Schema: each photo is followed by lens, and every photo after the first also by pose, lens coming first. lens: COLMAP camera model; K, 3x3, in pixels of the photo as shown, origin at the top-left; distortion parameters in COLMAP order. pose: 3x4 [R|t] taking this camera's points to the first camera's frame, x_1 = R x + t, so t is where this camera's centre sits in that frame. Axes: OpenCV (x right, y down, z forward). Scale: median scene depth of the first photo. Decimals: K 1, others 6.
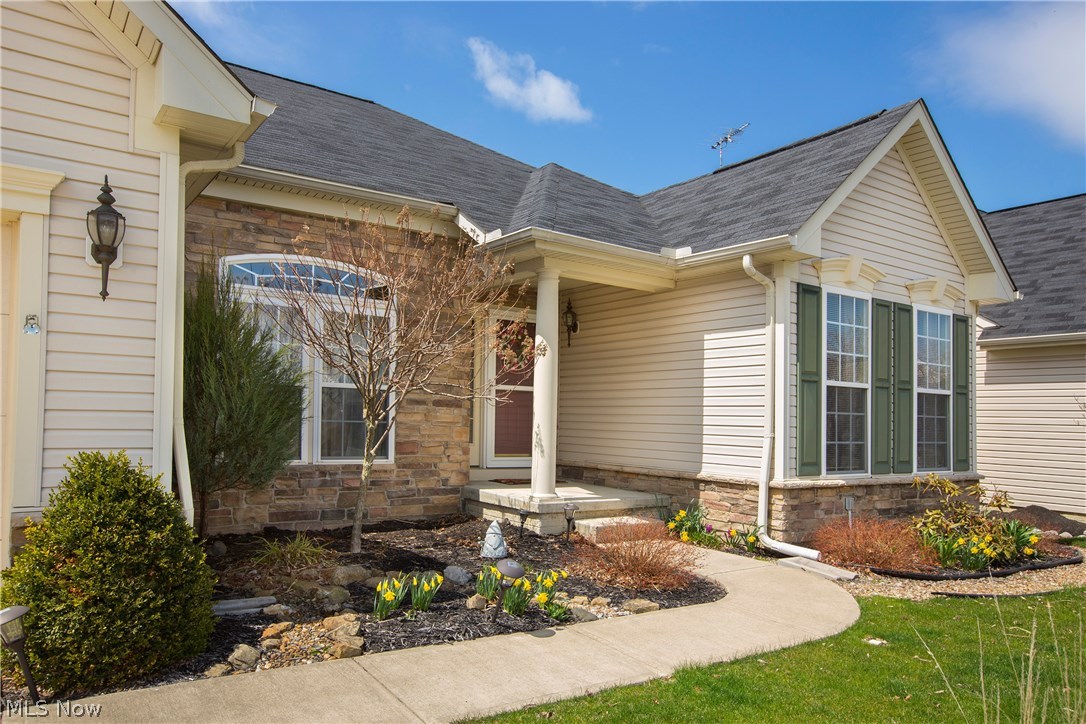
lens RADIAL K [[733.7, 0, 544.8], [0, 733.7, 360.2], [0, 0, 1]] dist [0.001746, 0.000802]
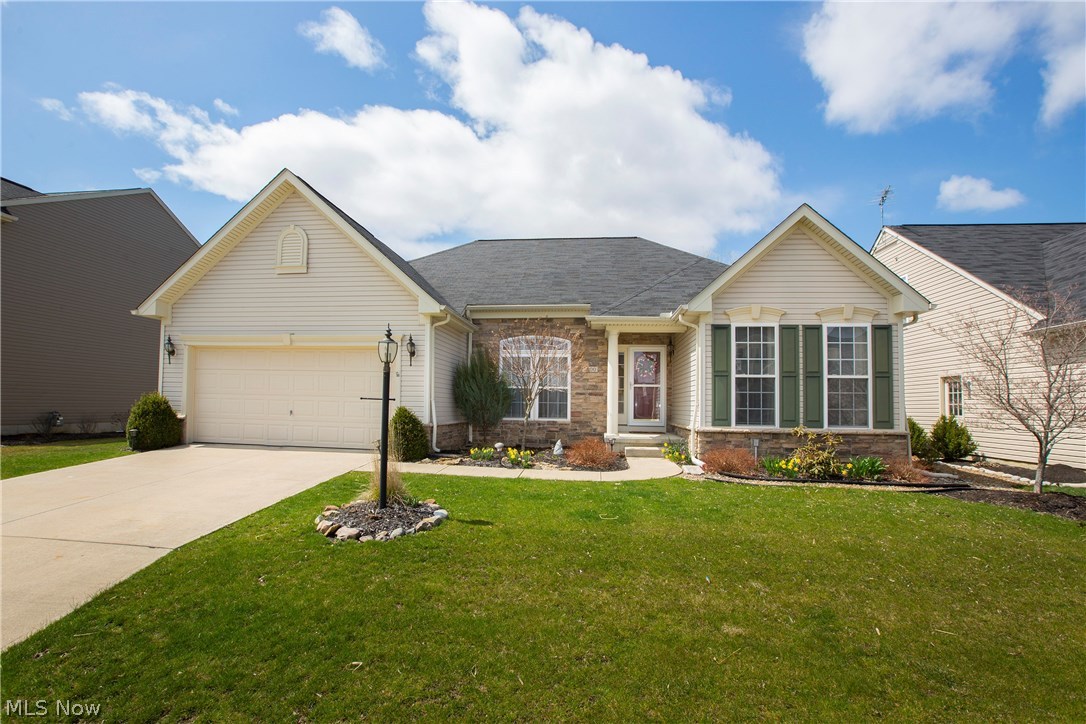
lens RADIAL K [[513.7, 0, 538.8], [0, 513.7, 364.2], [0, 0, 1]] dist [0.013188, -0.001736]
pose [[0.754509, -0.068361, -0.652720, 0.821141], [0.056806, 0.997630, -0.038819, 0.022286], [0.653827, -0.007789, 0.756604, -0.284683]]
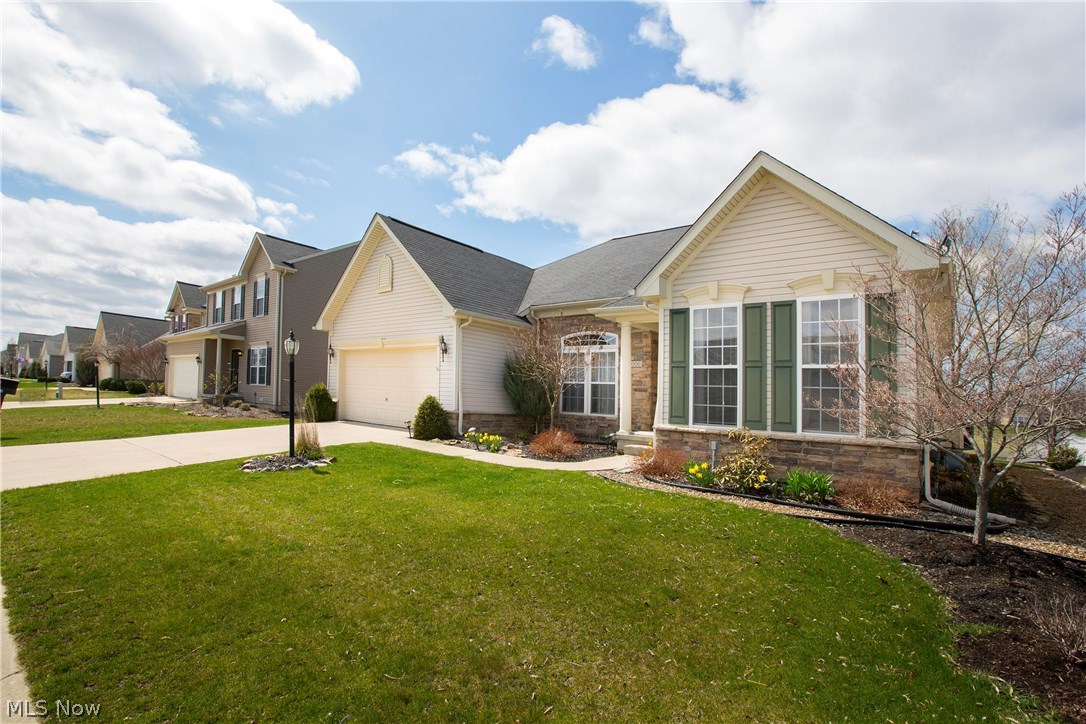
lens RADIAL K [[513.7, 0, 534.0], [0, 513.7, 364.5], [0, 0, 1]] dist [0.013188, -0.001736]
pose [[0.284571, -0.078252, -0.955456, 1.291785], [0.036455, 0.996825, -0.070783, 0.087388], [0.957962, -0.014688, 0.286520, 0.334710]]
